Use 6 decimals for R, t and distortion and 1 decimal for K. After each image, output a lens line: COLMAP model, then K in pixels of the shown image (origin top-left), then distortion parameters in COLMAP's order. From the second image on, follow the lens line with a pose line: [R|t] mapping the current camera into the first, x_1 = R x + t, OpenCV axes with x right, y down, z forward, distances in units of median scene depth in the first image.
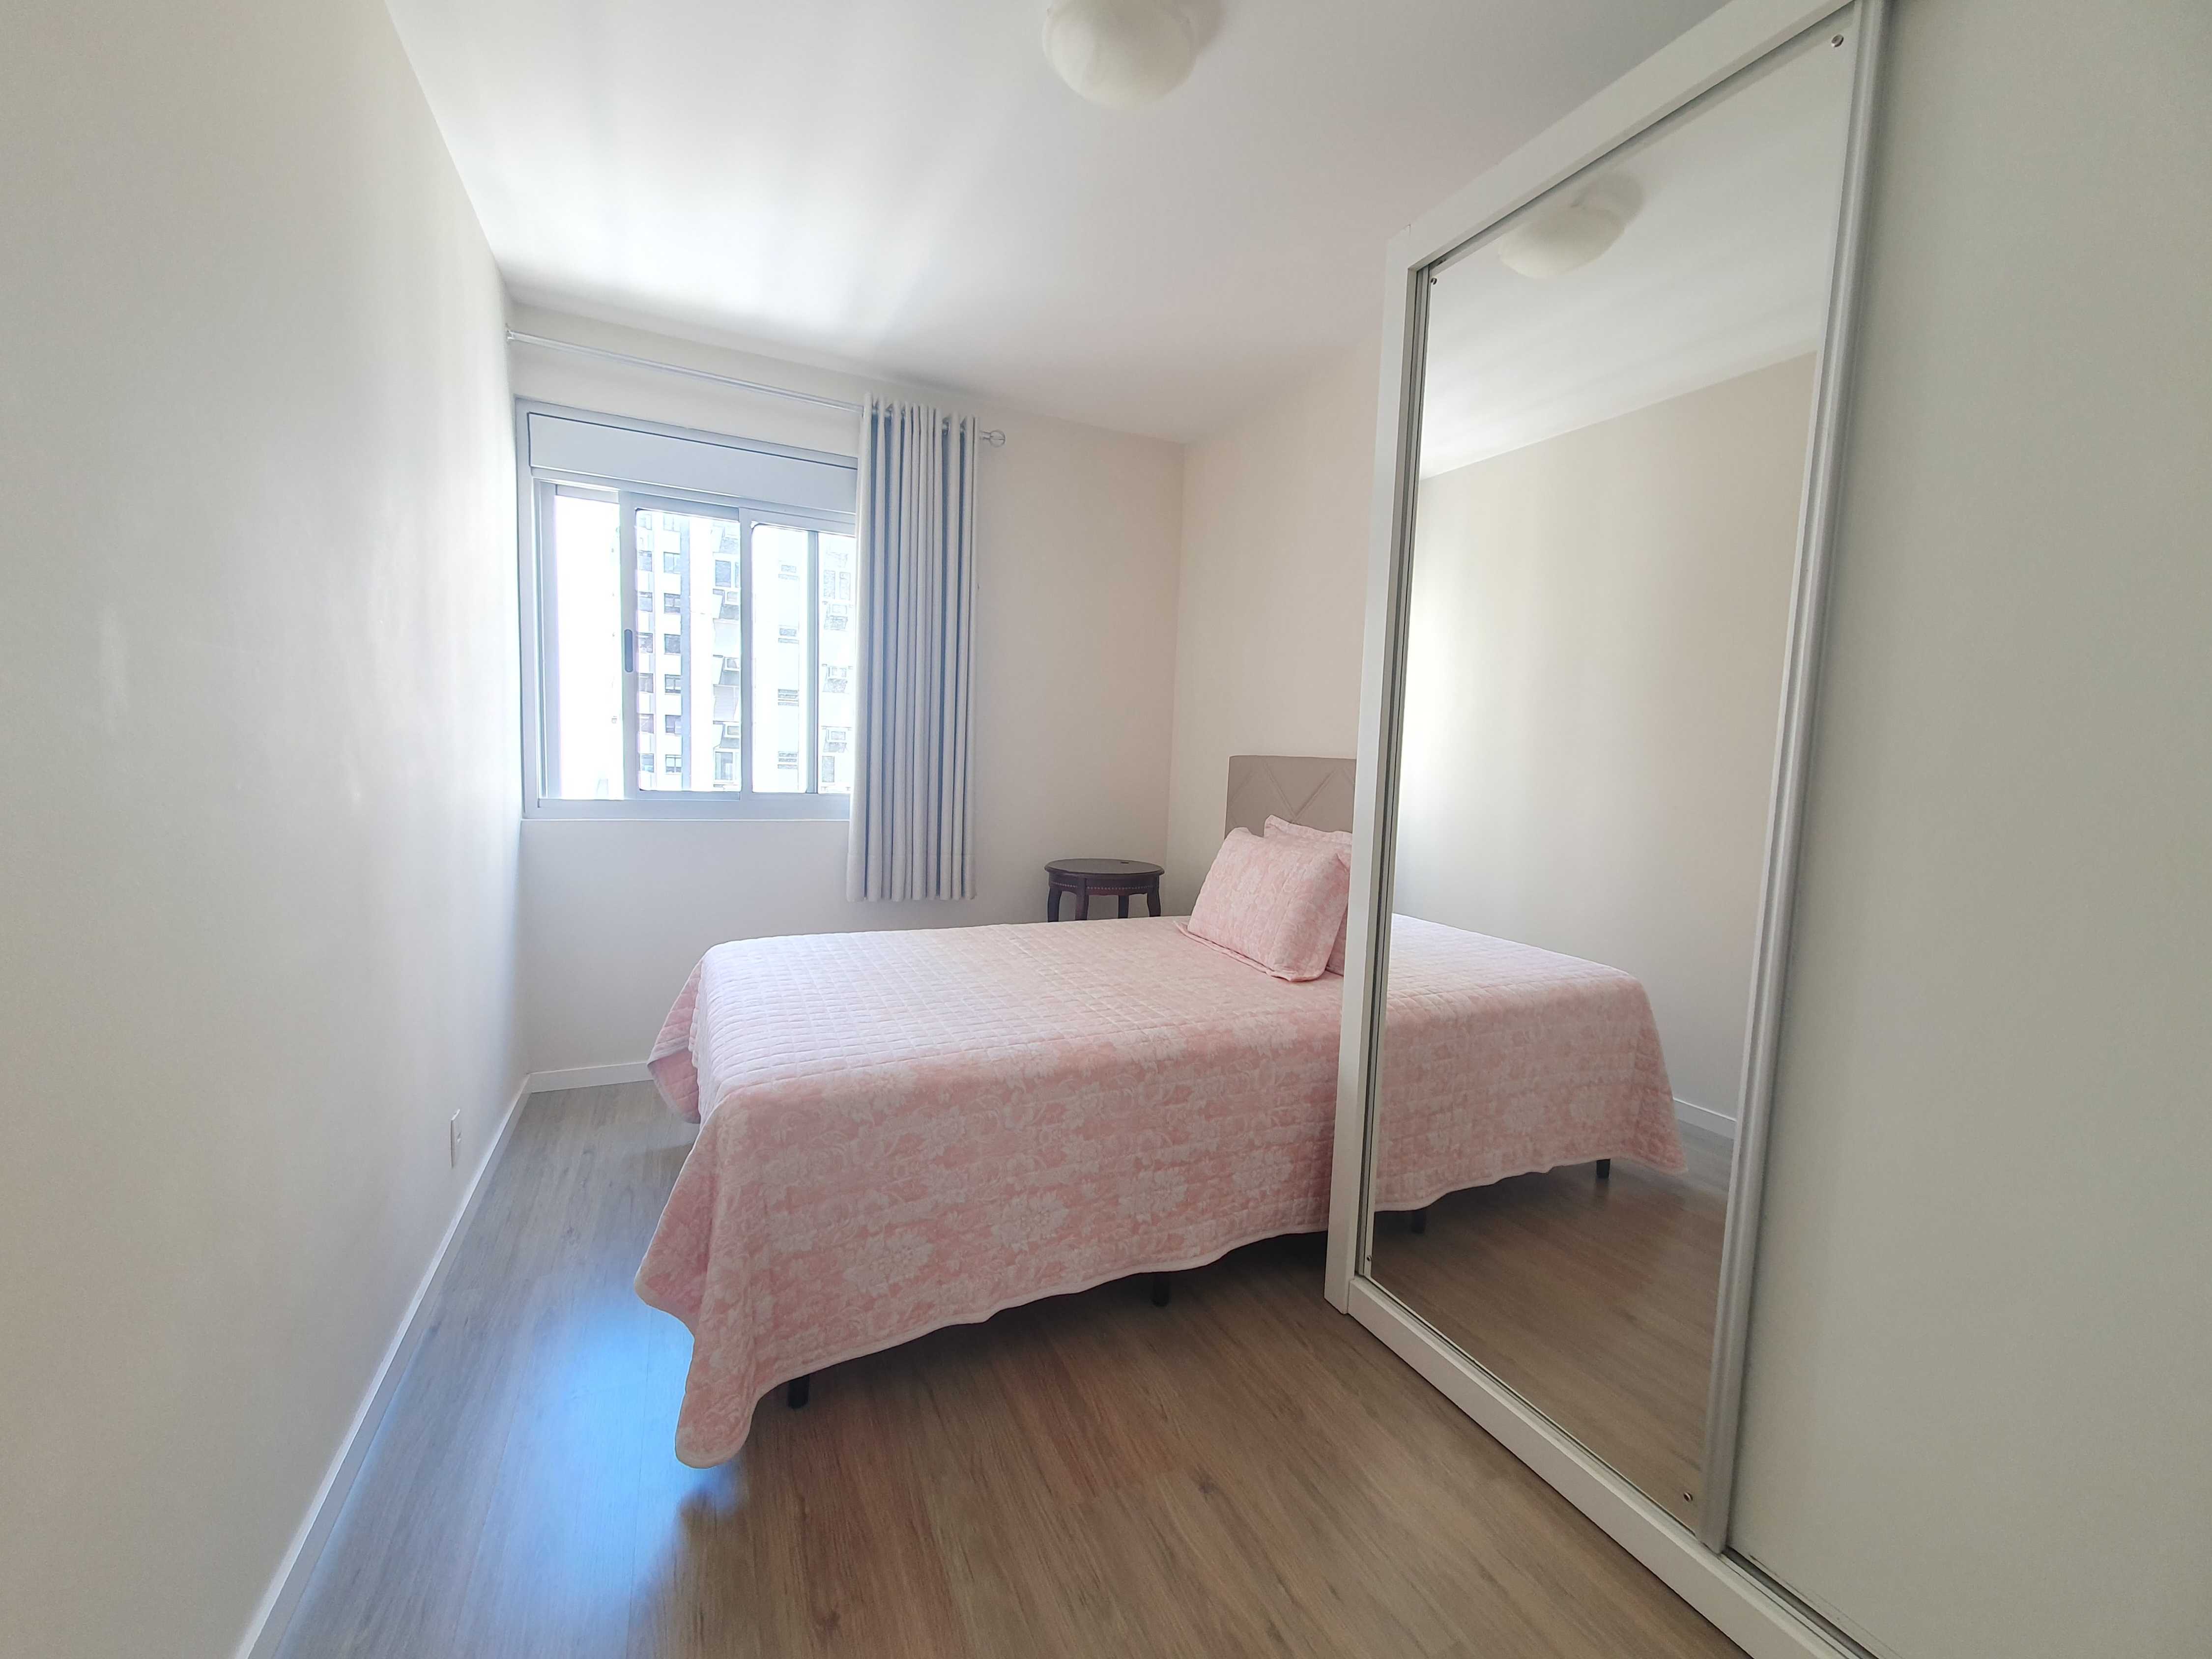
lens RADIAL K [[900.9, 0, 1136.6], [0, 900.9, 834.9], [0, 0, 1]] dist [0.001652, -0.000001]
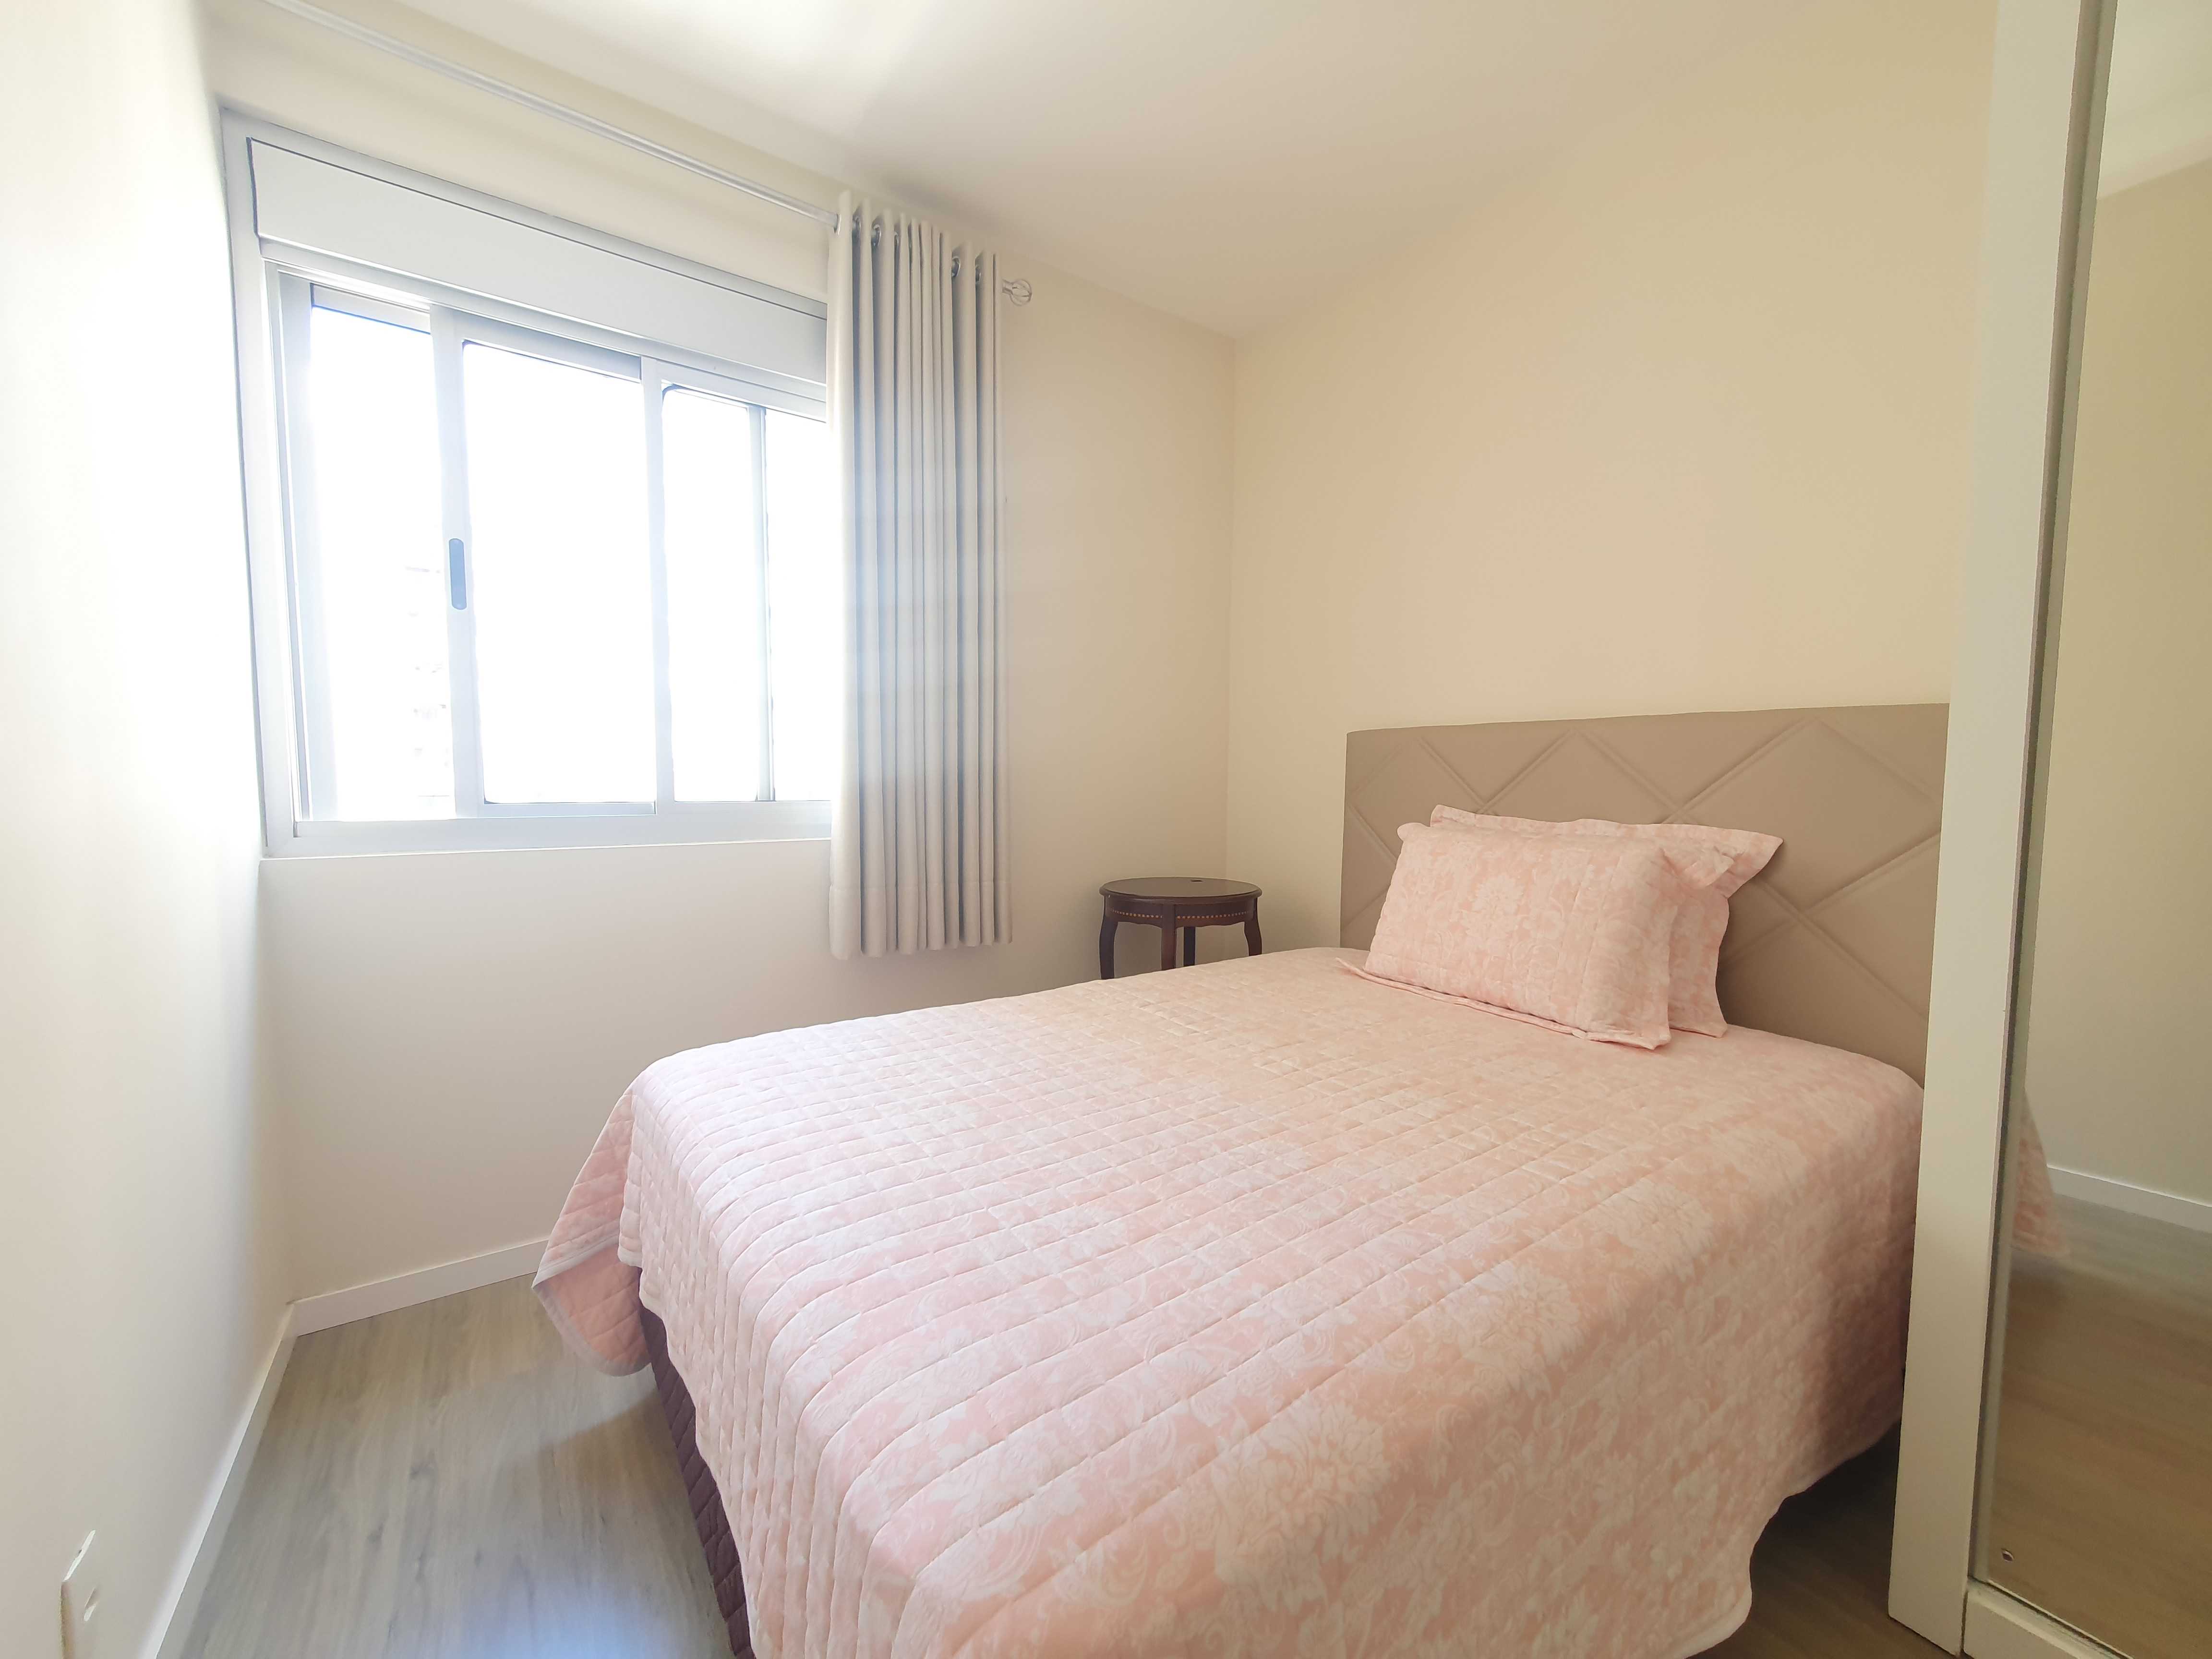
lens RADIAL K [[872.3, 0, 1137.4], [0, 872.3, 835.8], [0, 0, 1]] dist [0.002929, -0.000150]
pose [[0.983949, -0.044072, 0.172923, -0.239453], [0.046894, 0.998825, -0.012270, 0.000979], [-0.172179, 0.020182, 0.984859, 0.370290]]
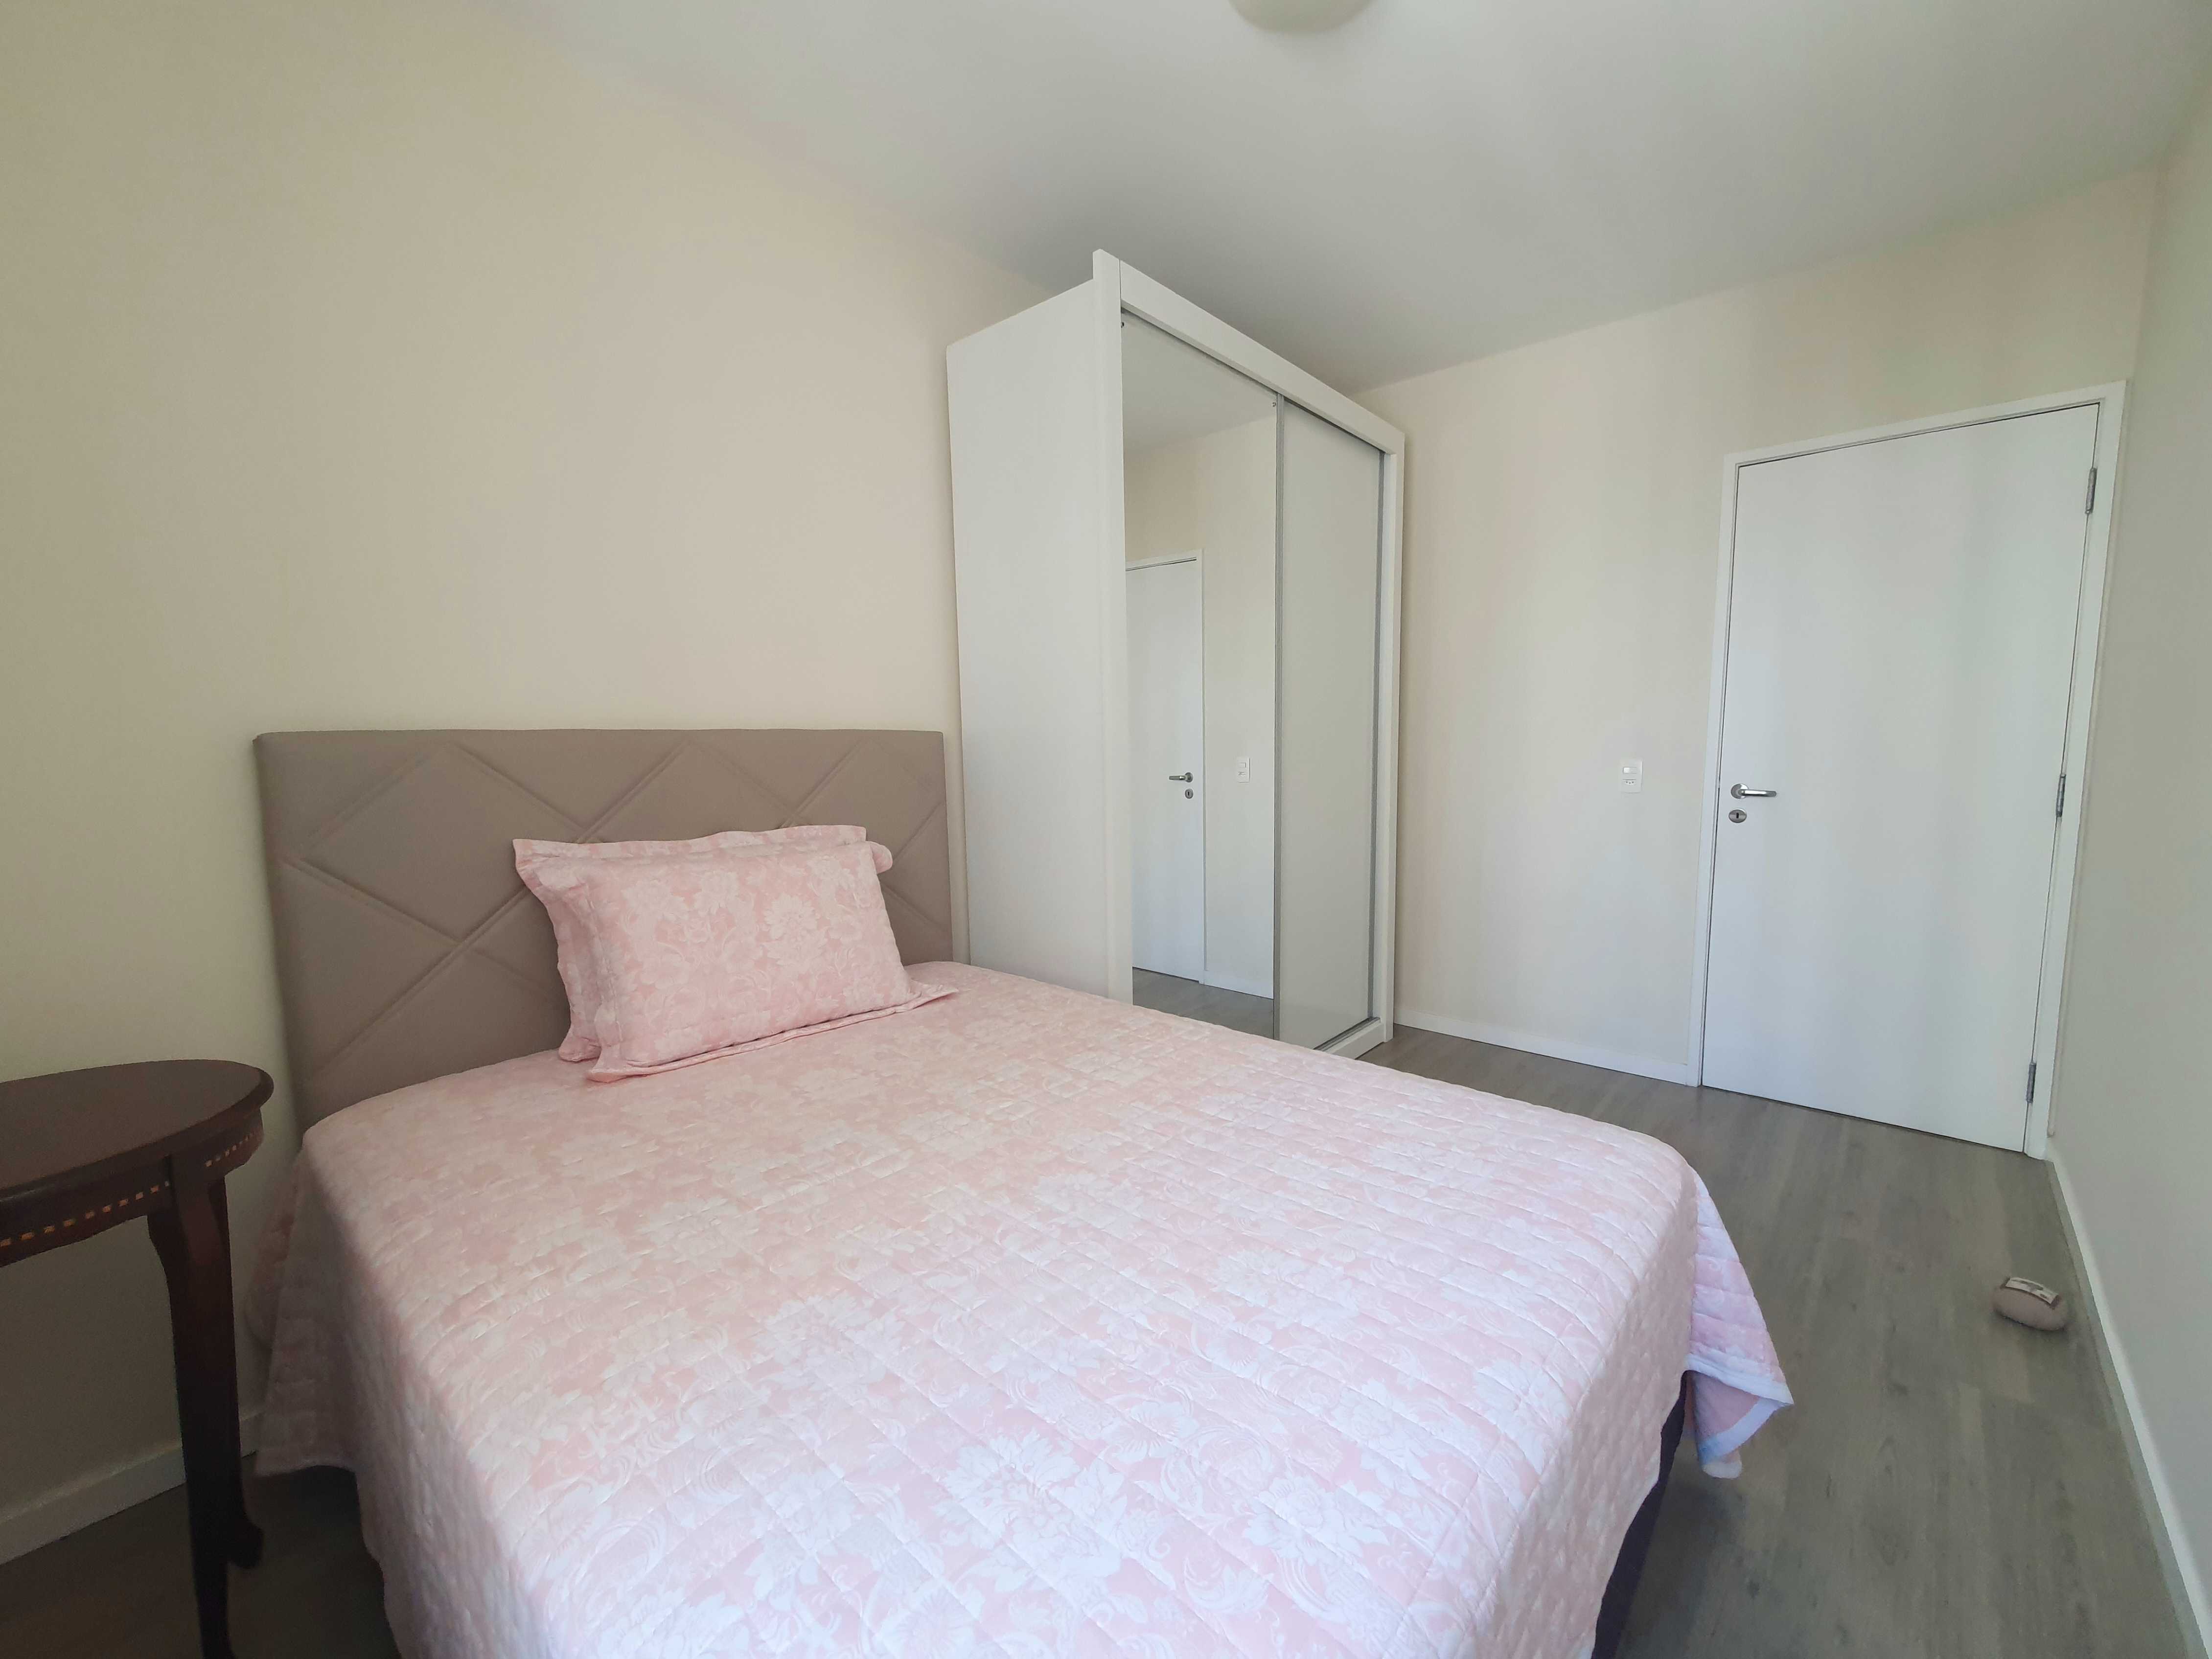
lens RADIAL K [[872.3, 0, 1137.4], [0, 872.3, 835.8], [0, 0, 1]] dist [0.002929, -0.000150]
pose [[-0.382855, -0.135575, 0.913806, -0.519276], [0.081061, 0.980427, 0.179421, -0.096357], [-0.920245, 0.142766, -0.364371, 0.929468]]
